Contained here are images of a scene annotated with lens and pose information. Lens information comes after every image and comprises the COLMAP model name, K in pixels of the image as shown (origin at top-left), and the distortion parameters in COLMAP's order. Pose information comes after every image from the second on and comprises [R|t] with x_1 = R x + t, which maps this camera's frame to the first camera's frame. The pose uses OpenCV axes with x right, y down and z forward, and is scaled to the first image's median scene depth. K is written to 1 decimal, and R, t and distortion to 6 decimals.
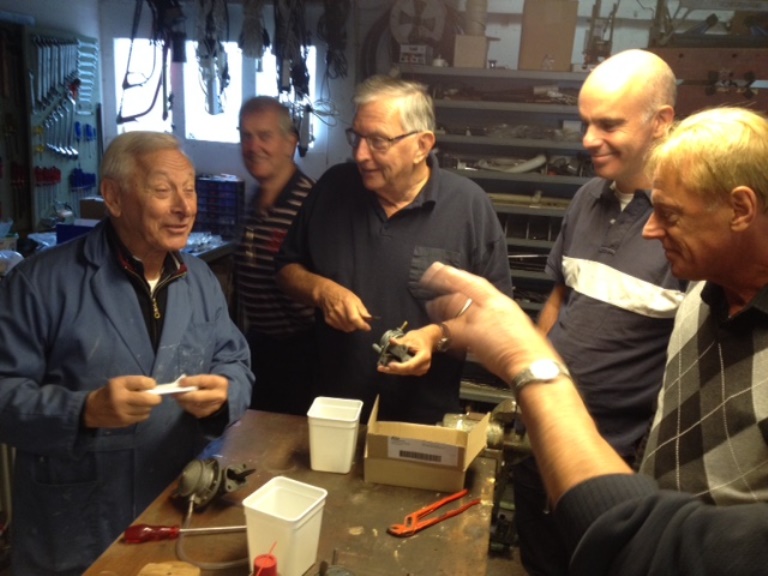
lens RADIAL K [[762.8, 0, 384.0], [0, 762.8, 288.0], [0, 0, 1]] dist [0.090394, -0.187065]
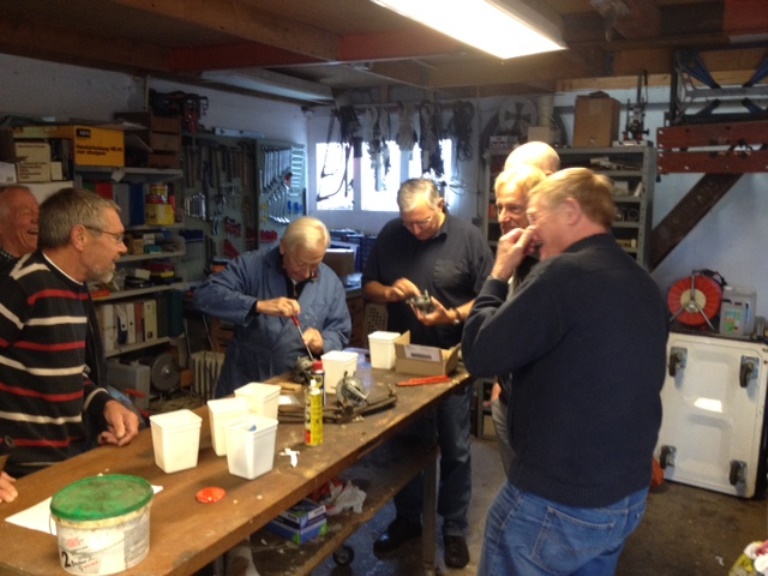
lens RADIAL K [[762.8, 0, 384.0], [0, 762.8, 288.0], [0, 0, 1]] dist [0.090394, -0.187065]
pose [[0.957376, -0.010154, -0.288666, 0.198956], [-0.019961, 0.994667, -0.101192, 0.096515], [0.288154, 0.102641, 0.952067, -0.330632]]
